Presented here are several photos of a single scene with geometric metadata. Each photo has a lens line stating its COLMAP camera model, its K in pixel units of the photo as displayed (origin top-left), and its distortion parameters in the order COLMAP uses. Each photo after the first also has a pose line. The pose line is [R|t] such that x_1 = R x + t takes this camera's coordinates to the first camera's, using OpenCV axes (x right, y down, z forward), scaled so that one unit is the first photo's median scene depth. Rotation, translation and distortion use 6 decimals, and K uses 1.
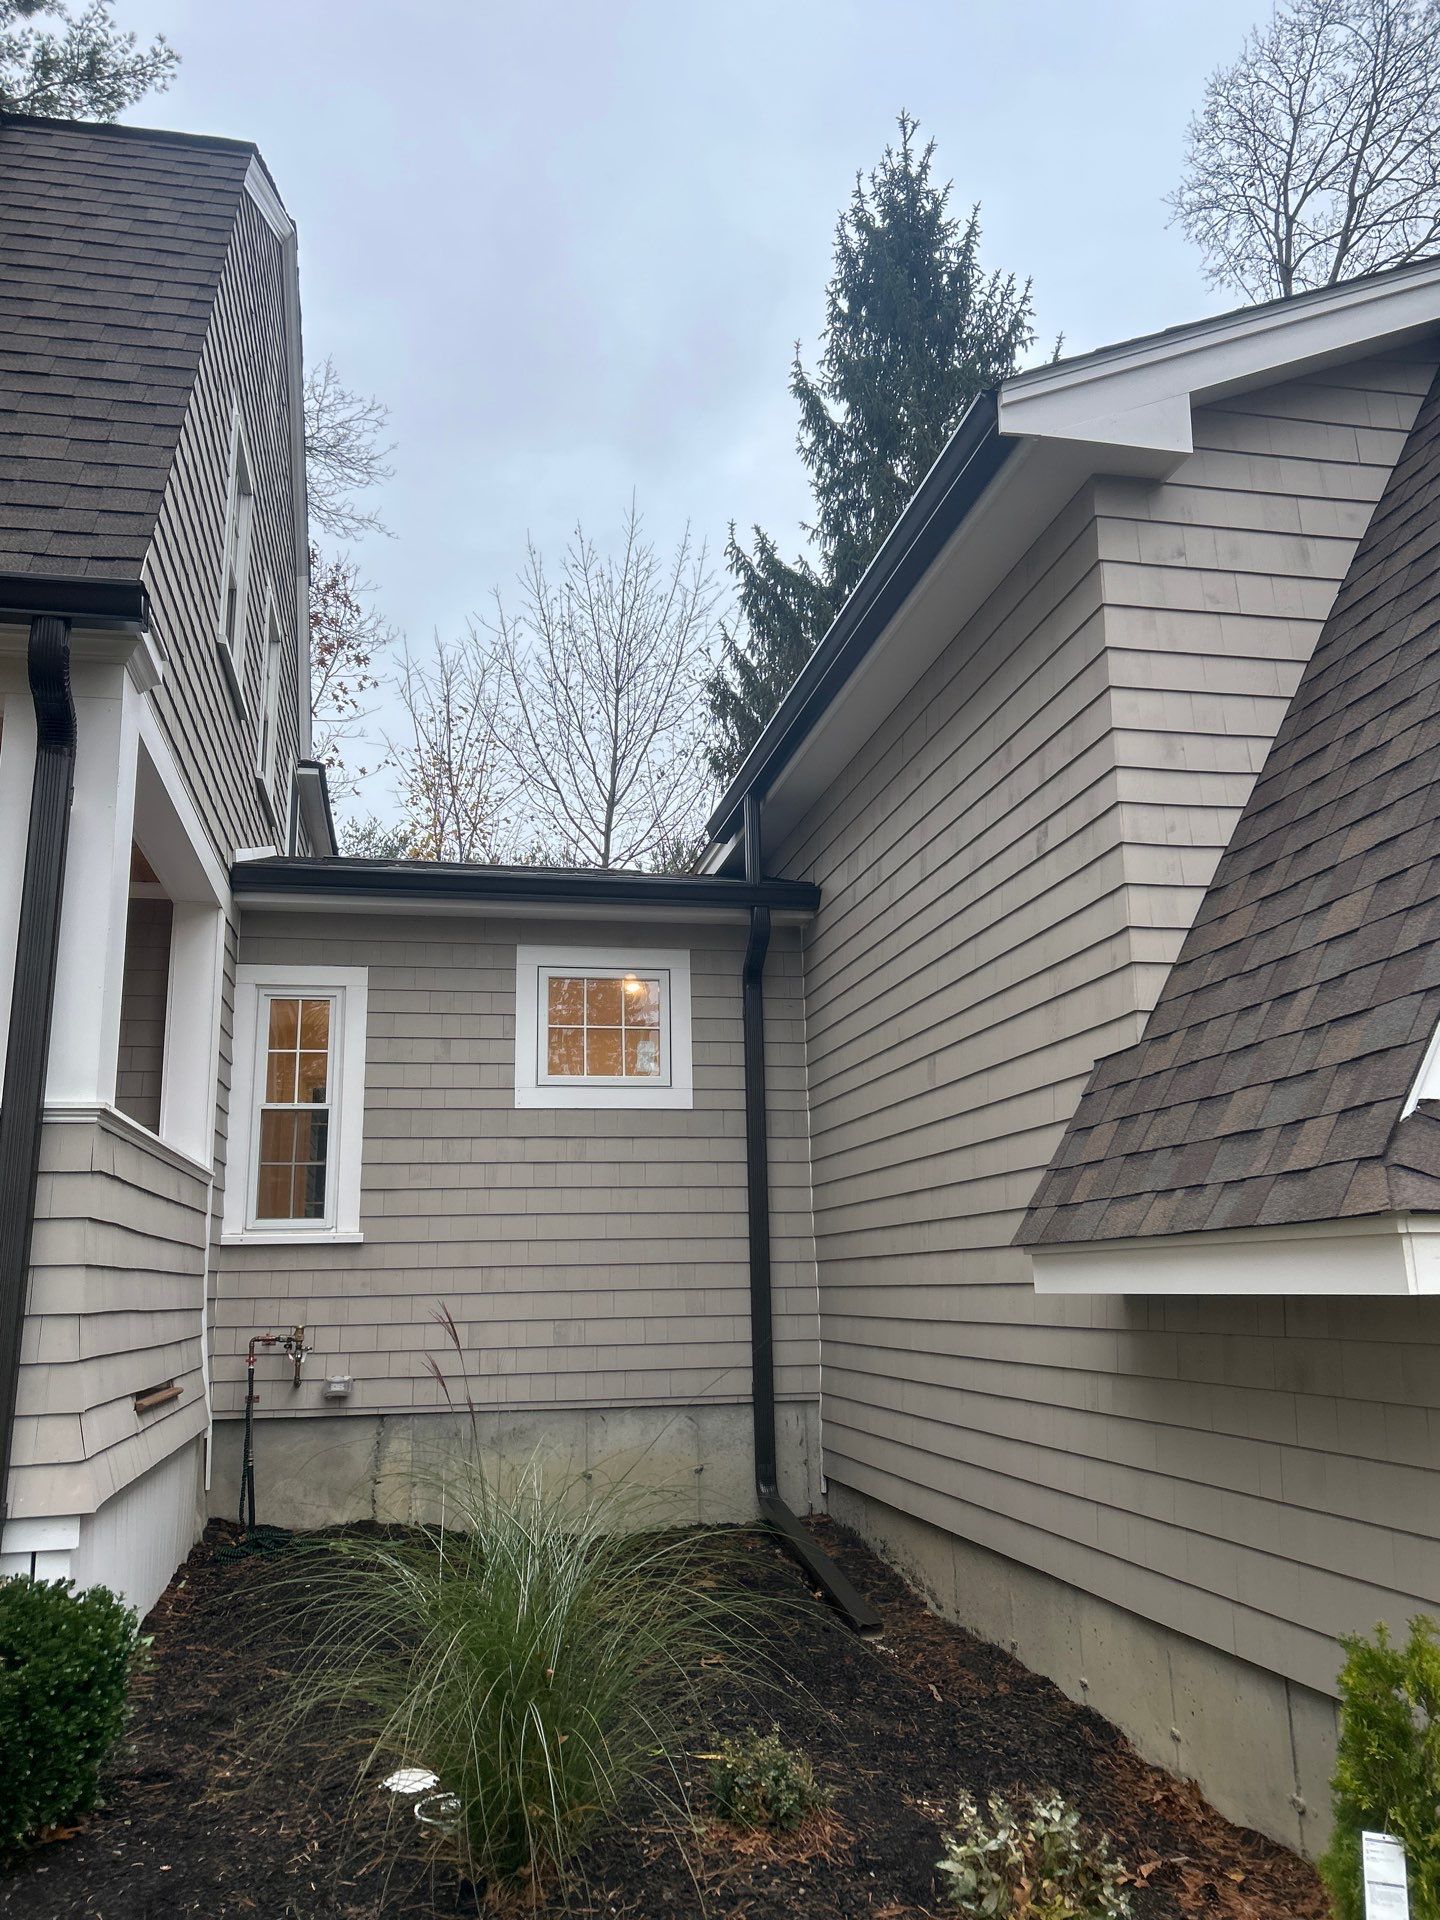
lens RADIAL K [[1435.4, 0, 714.7], [0, 1435.4, 961.8], [0, 0, 1]] dist [0.052920, -0.047824]
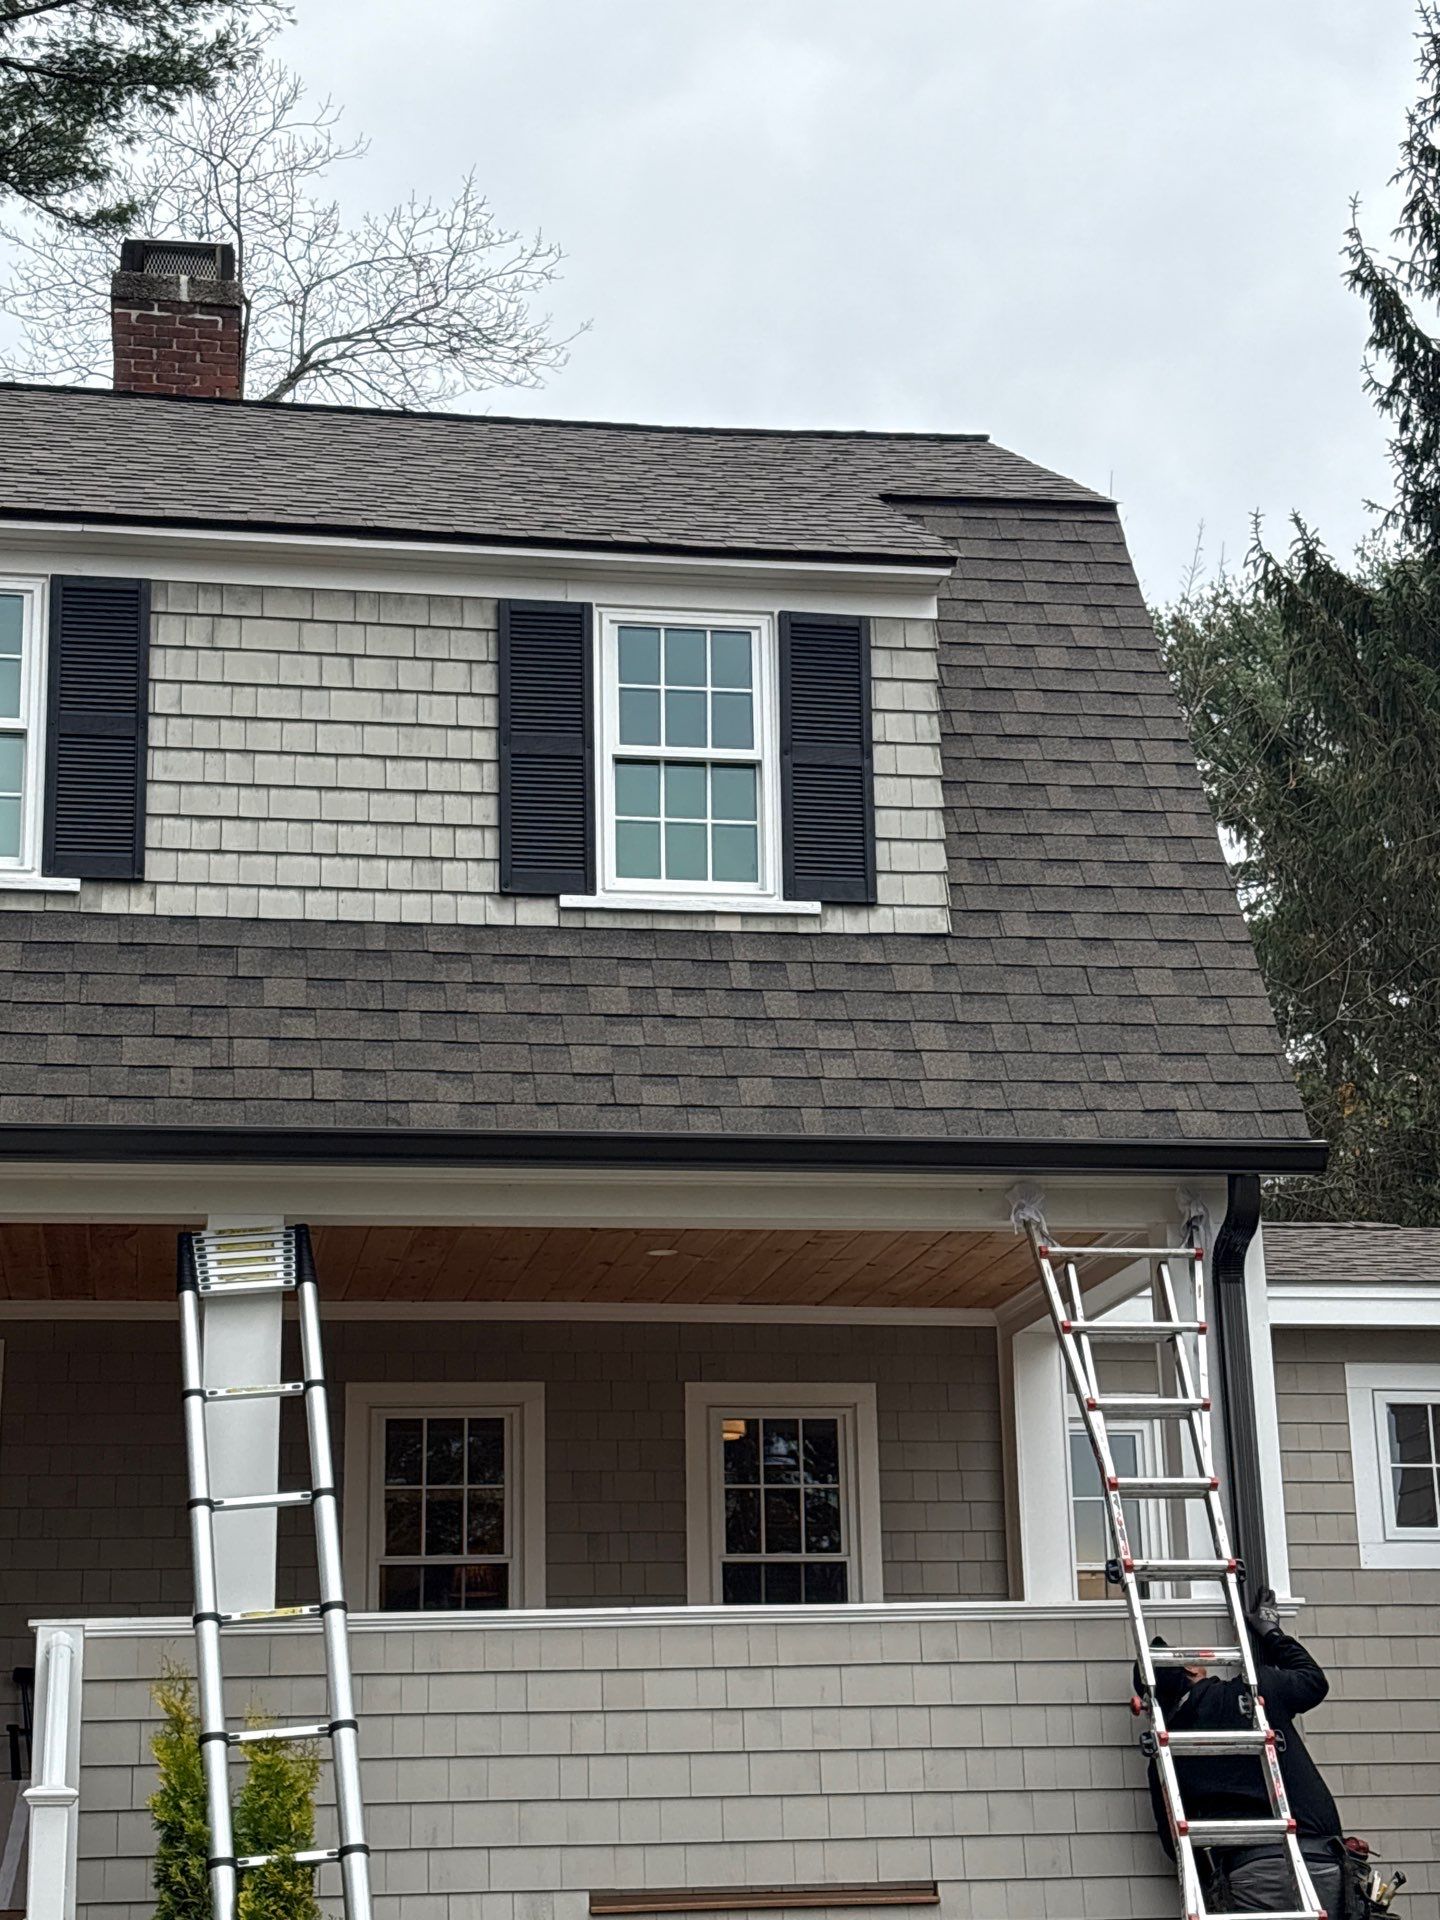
lens RADIAL K [[3224.2, 0, 738.3], [0, 3224.2, 940.8], [0, 0, 1]] dist [0.125302, 0.000000]
pose [[0.999278, -0.011969, -0.036066, -0.442472], [0.009938, 0.998382, -0.055979, -0.162936], [0.036677, 0.055580, 0.997780, -0.929256]]
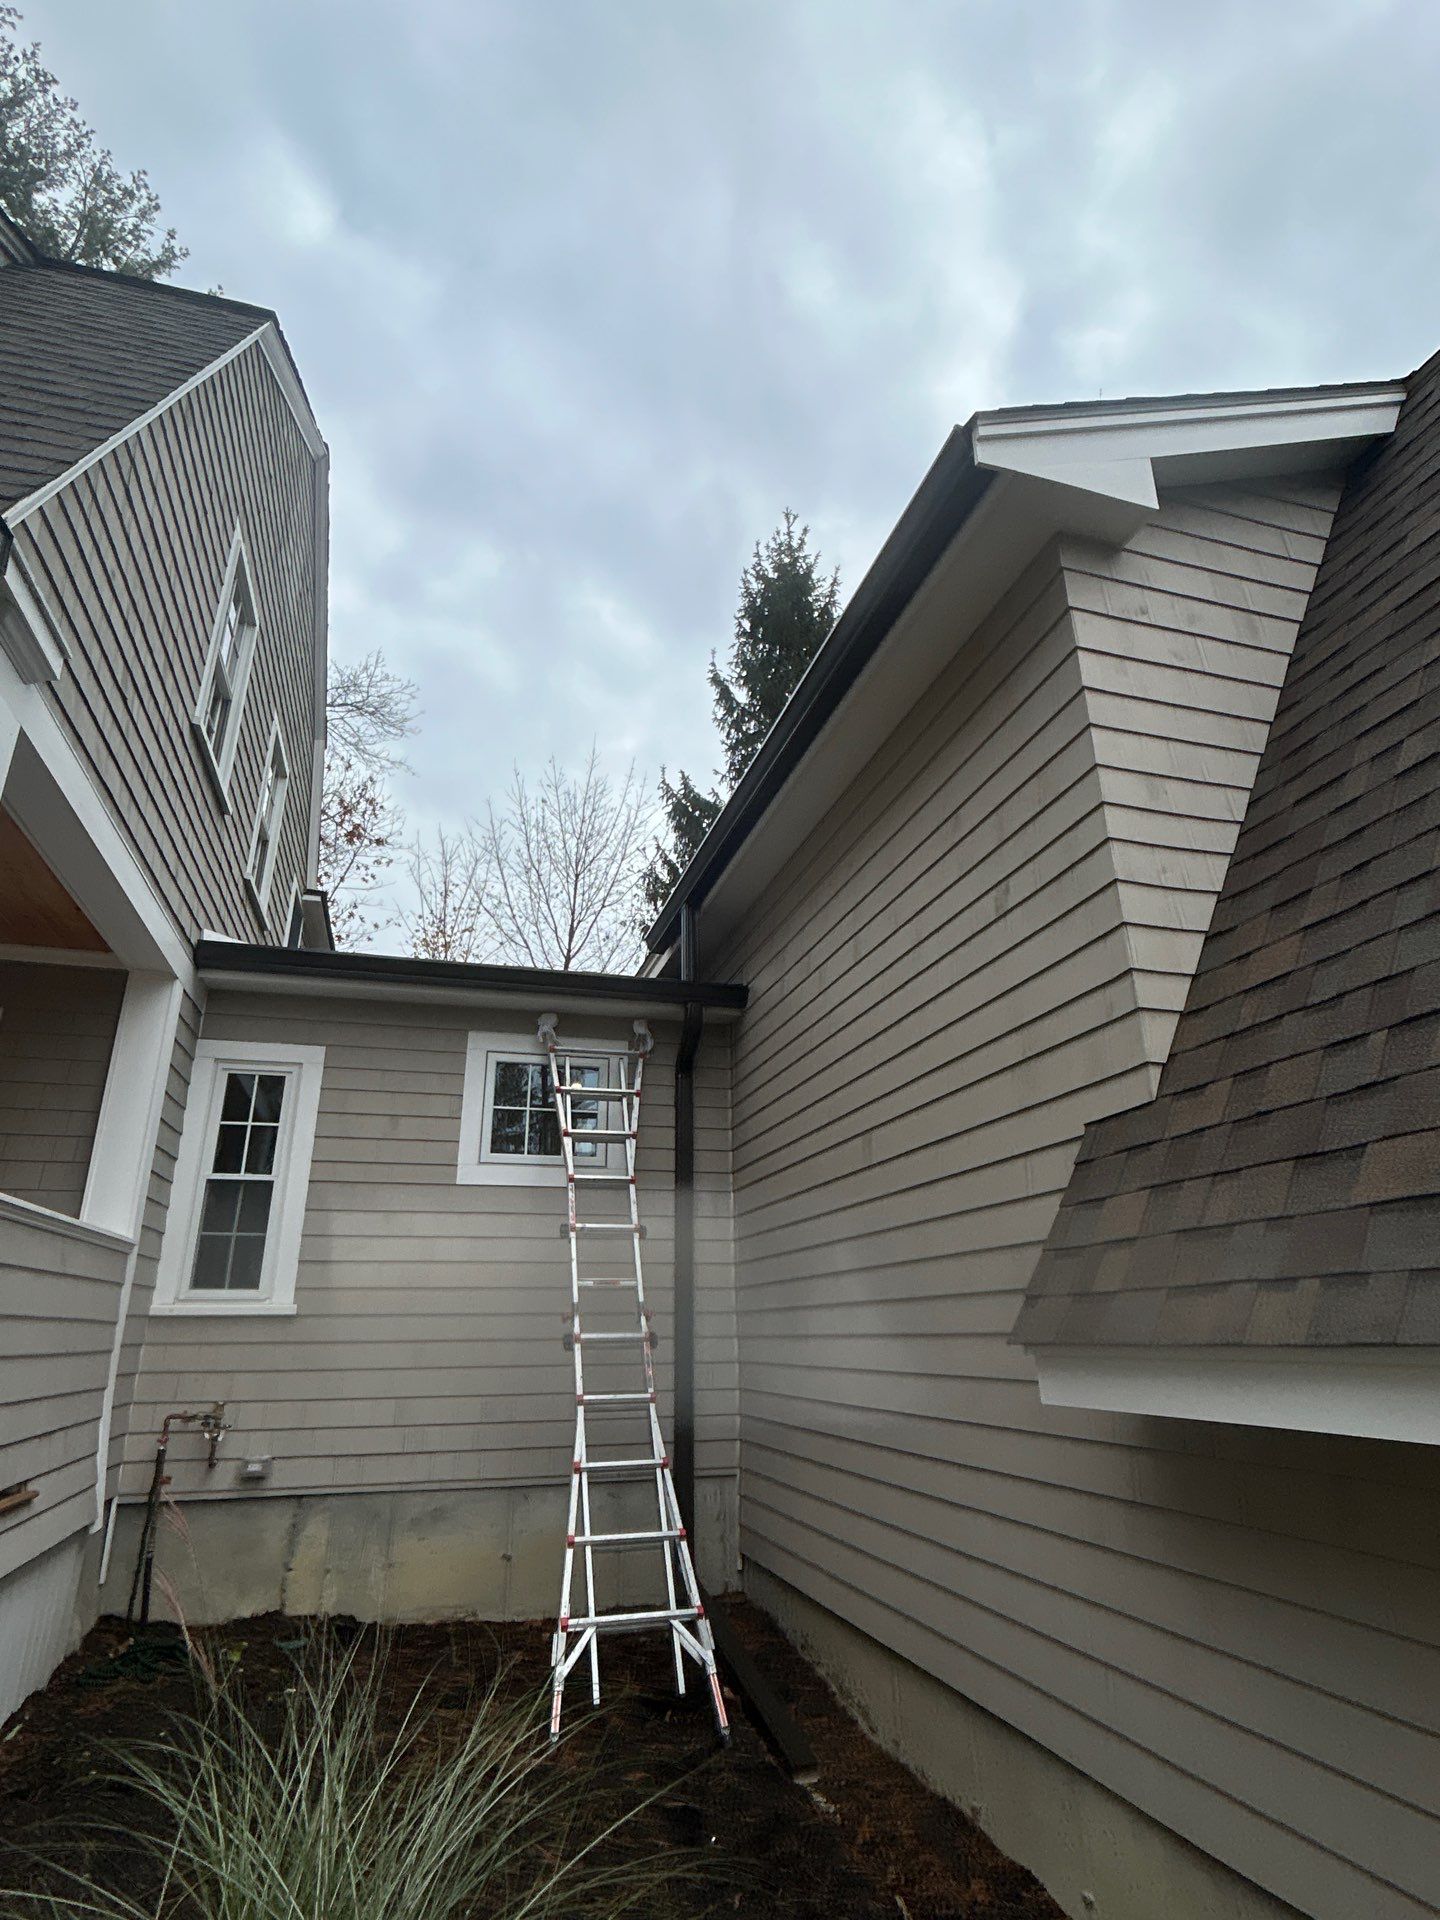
lens RADIAL K [[1005.3, 0, 727.9], [0, 1005.3, 947.1], [0, 0, 1]] dist [-0.011285, 0.006862]
pose [[0.995819, 0.036483, 0.083749, -0.008223], [-0.023909, 0.988921, -0.146504, 0.034376], [-0.088166, 0.143890, 0.985658, 0.237375]]
